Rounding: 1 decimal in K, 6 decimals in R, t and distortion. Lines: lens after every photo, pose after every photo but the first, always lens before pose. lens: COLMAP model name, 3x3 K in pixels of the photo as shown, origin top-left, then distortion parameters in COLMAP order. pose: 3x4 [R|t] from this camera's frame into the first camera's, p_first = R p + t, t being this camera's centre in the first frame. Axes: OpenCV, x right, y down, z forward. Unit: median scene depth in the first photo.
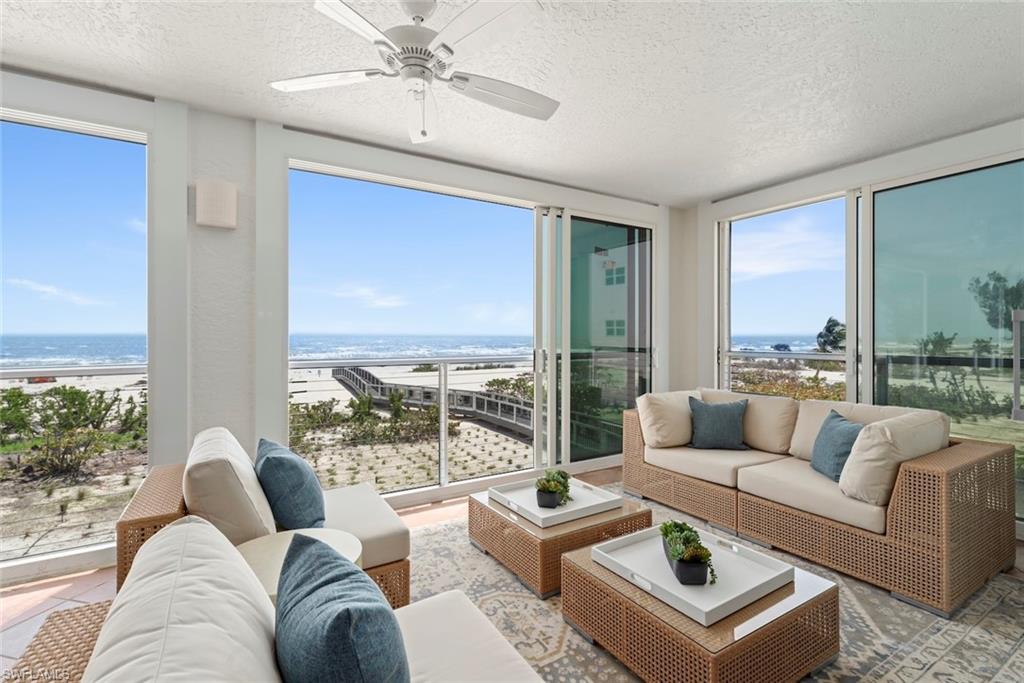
lens RADIAL K [[466.6, 0, 510.0], [0, 466.6, 337.7], [0, 0, 1]] dist [0.003621, 0.001100]
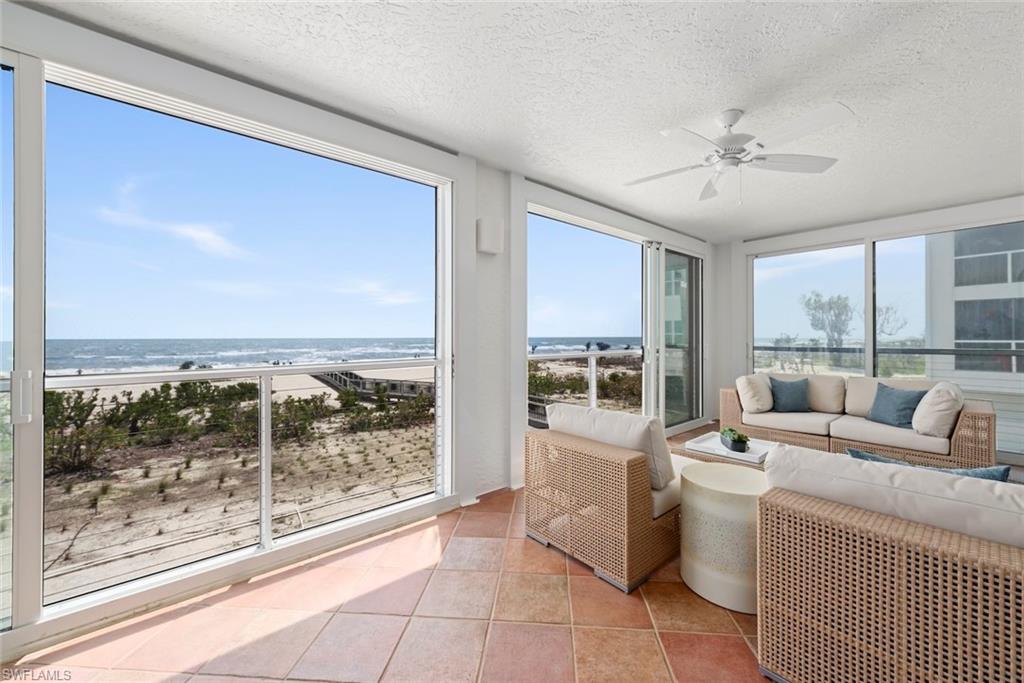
lens RADIAL K [[390.3, 0, 514.5], [0, 390.3, 339.2], [0, 0, 1]] dist [0.003307, -0.000181]
pose [[0.986668, -0.003821, 0.162703, -0.145864], [0.003501, 0.999991, 0.002252, 0.000474], [-0.162711, -0.001653, 0.986672, -0.017826]]
